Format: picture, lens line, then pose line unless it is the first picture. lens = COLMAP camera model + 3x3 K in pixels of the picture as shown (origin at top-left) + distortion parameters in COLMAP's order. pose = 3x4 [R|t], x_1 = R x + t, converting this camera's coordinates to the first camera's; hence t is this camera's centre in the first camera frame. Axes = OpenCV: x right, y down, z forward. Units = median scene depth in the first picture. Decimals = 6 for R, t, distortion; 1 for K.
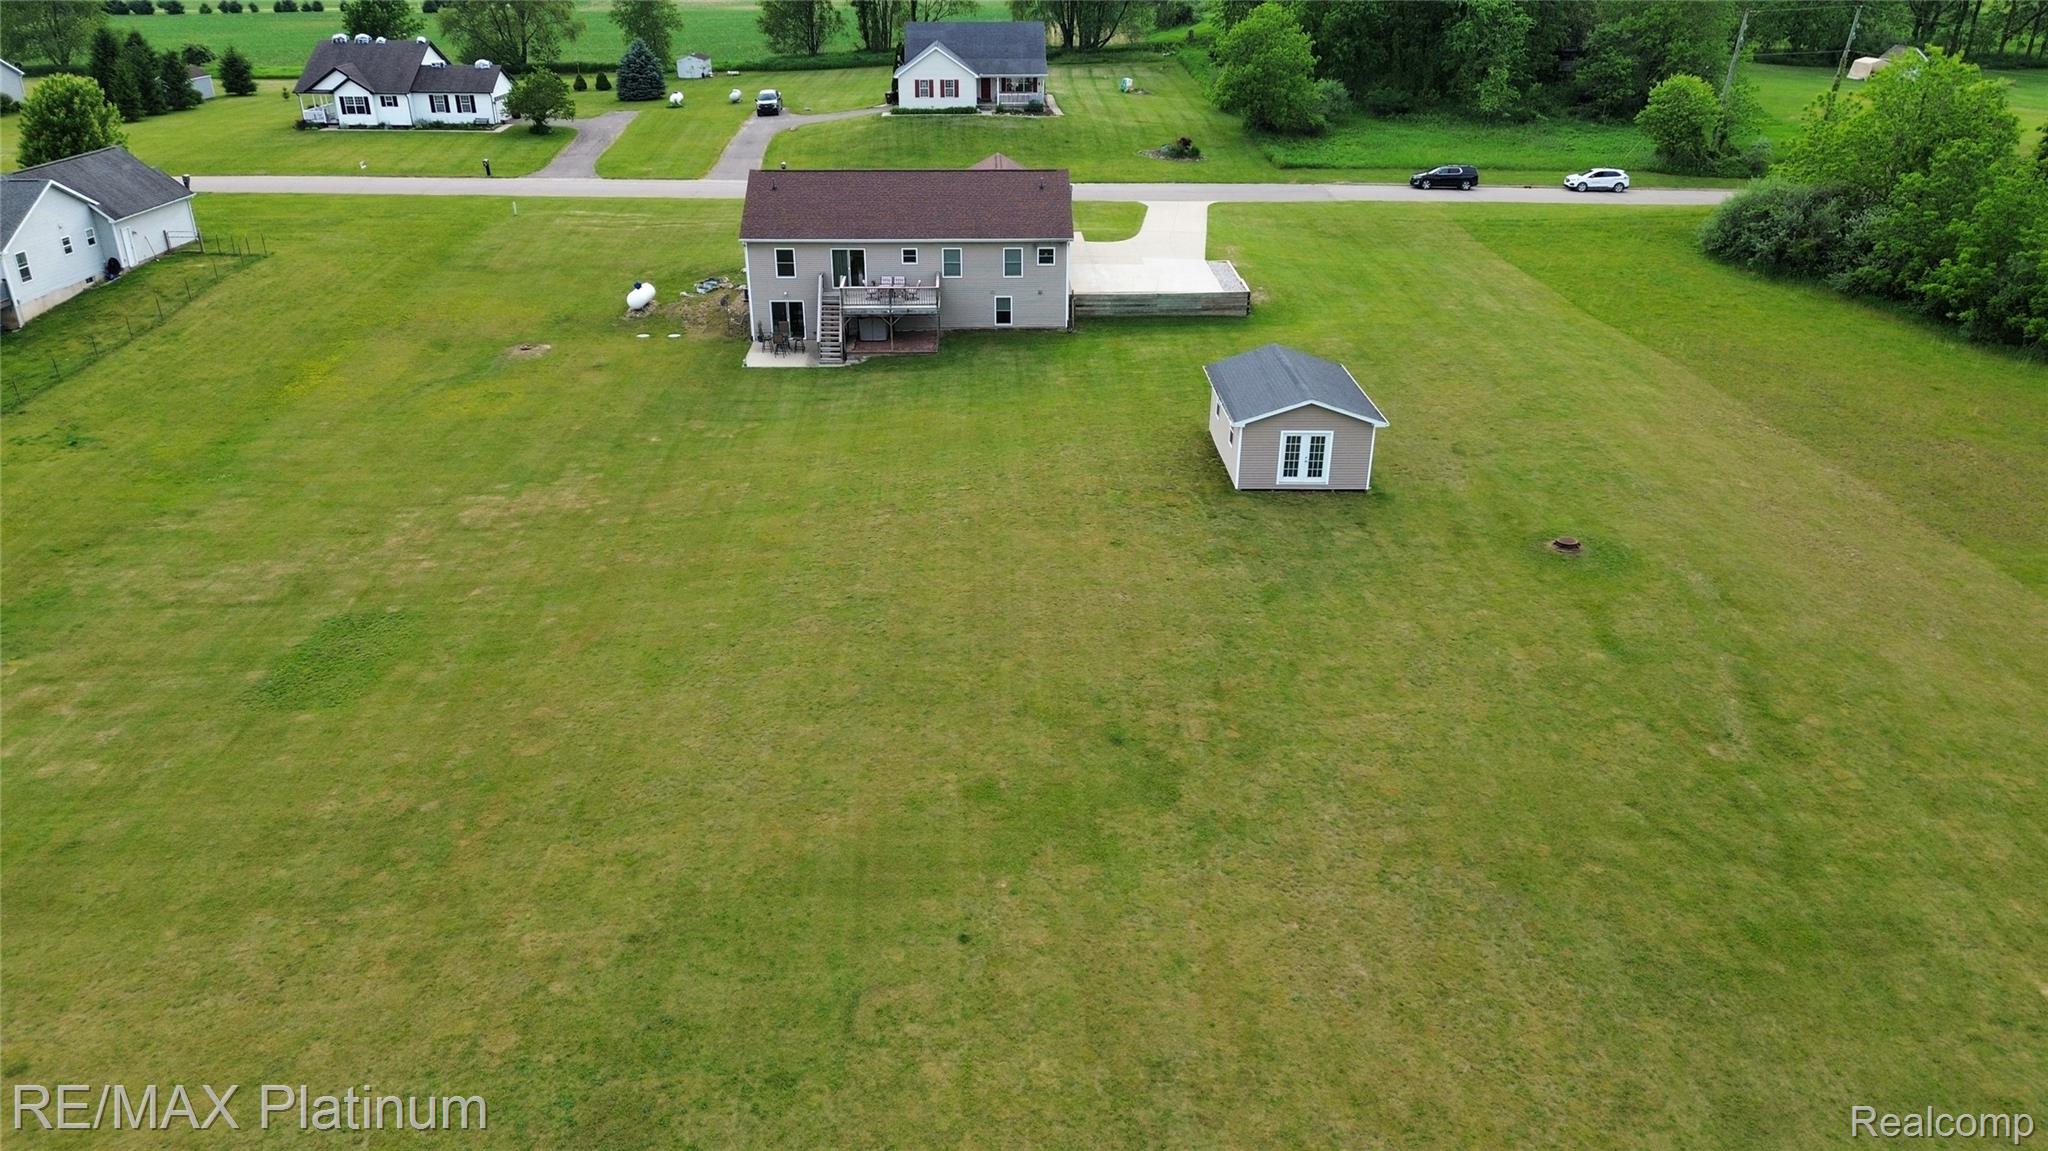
lens RADIAL K [[1426.1, 0, 1010.3], [0, 1426.1, 572.7], [0, 0, 1]] dist [0.053775, -0.038173]
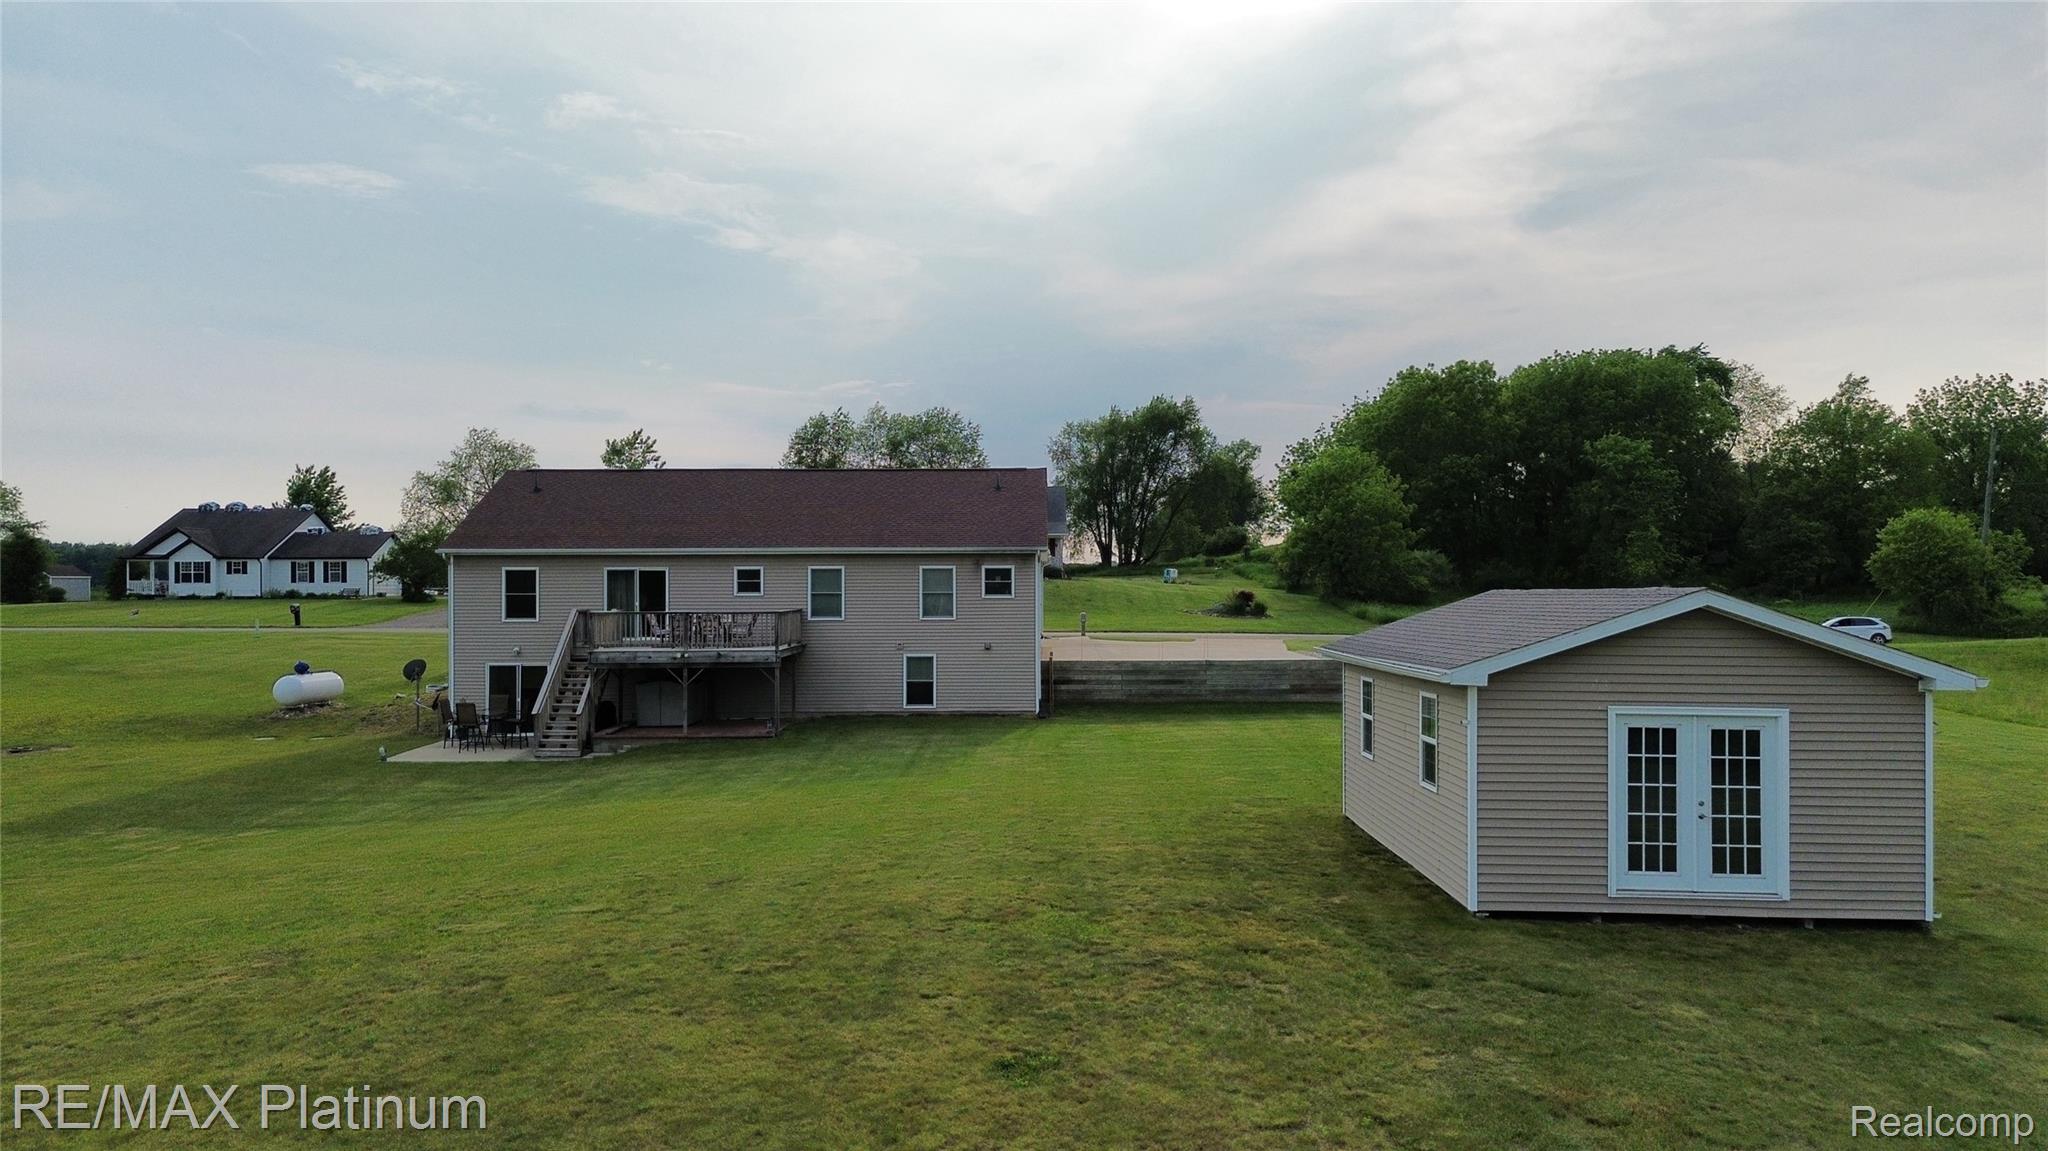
lens RADIAL K [[1426.1, 0, 1030.4], [0, 1426.1, 569.5], [0, 0, 1]] dist [0.053775, -0.038173]
pose [[0.999427, 0.002041, -0.033796, 0.055559], [-0.016094, 0.906839, -0.421171, 0.002840], [0.029788, 0.421473, 0.906351, 0.505127]]
